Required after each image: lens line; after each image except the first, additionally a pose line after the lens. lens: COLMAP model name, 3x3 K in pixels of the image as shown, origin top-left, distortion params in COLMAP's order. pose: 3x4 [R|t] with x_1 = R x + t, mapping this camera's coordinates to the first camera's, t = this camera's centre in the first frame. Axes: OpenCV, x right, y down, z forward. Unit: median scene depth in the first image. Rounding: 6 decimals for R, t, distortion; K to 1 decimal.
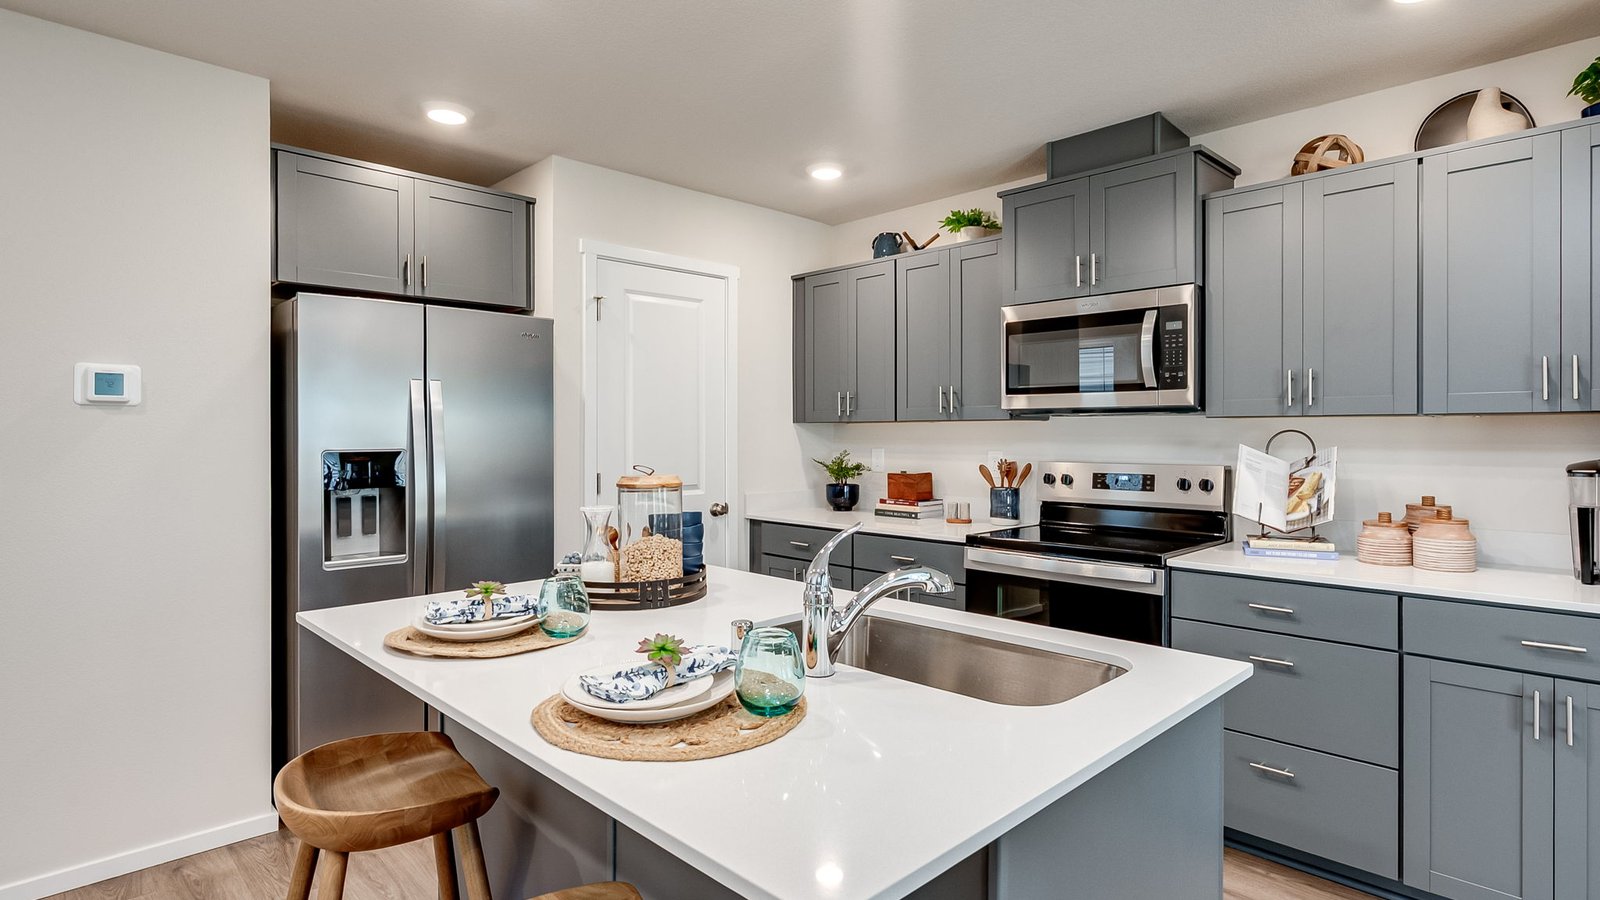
lens RADIAL K [[842.6, 0, 805.0], [0, 842.6, 436.6], [0, 0, 1]] dist [0.002190, 0.001359]
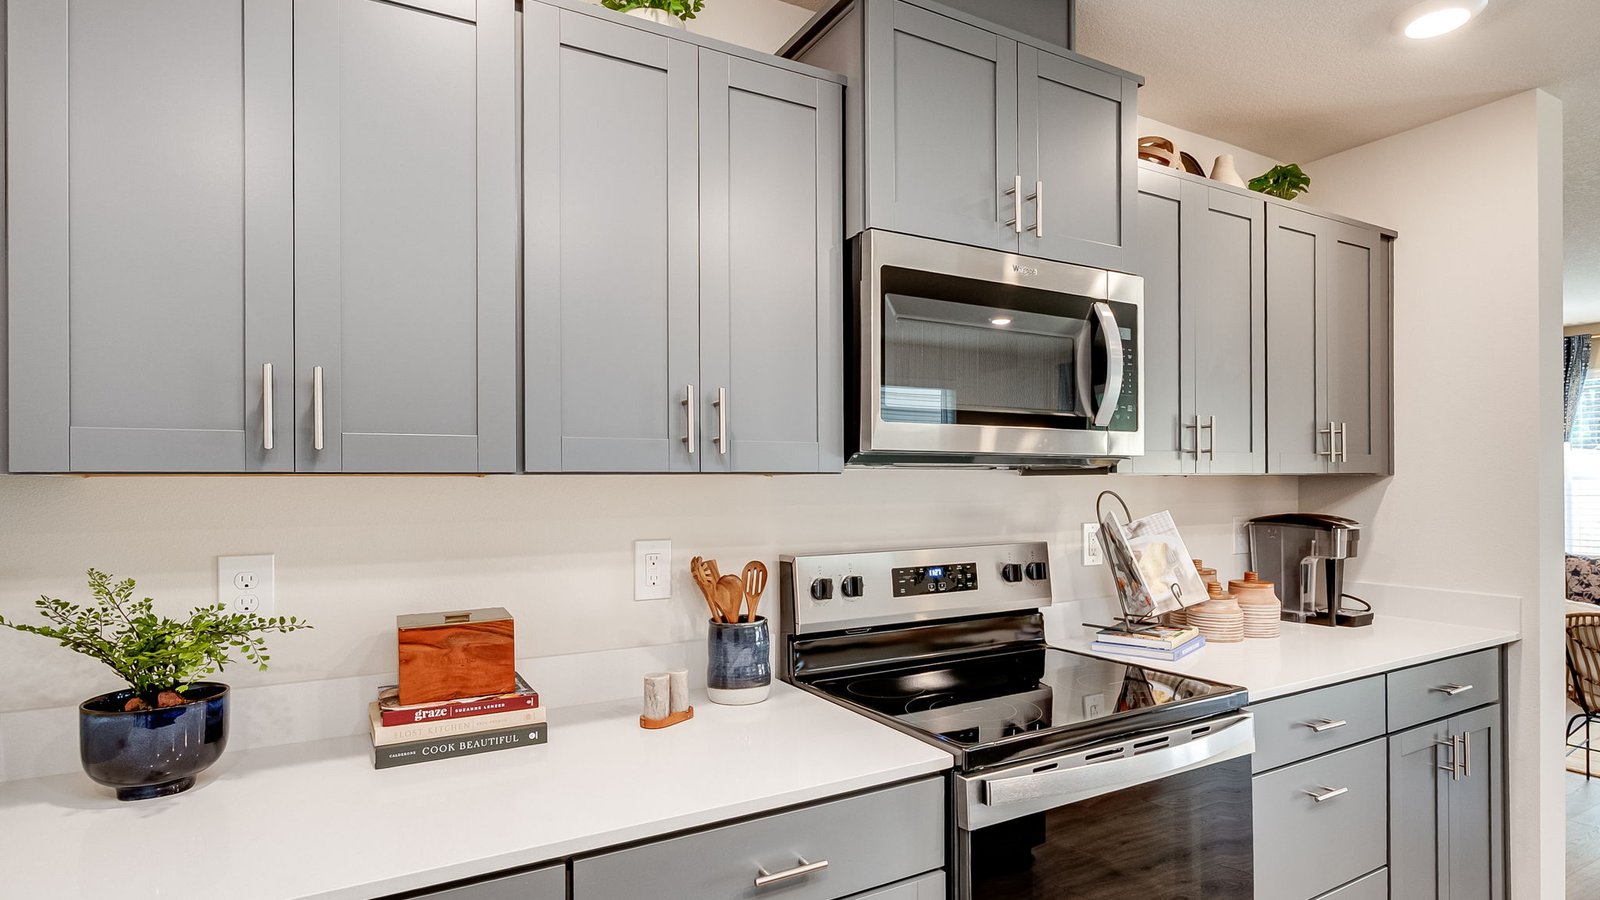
lens RADIAL K [[842.6, 0, 784.0], [0, 842.6, 484.7], [0, 0, 1]] dist [0.002190, 0.001359]
pose [[0.253609, -0.000957, 0.967306, -0.221151], [0.011568, 0.999931, -0.002044, -0.013141], [-0.967238, 0.011708, 0.253603, 0.912133]]
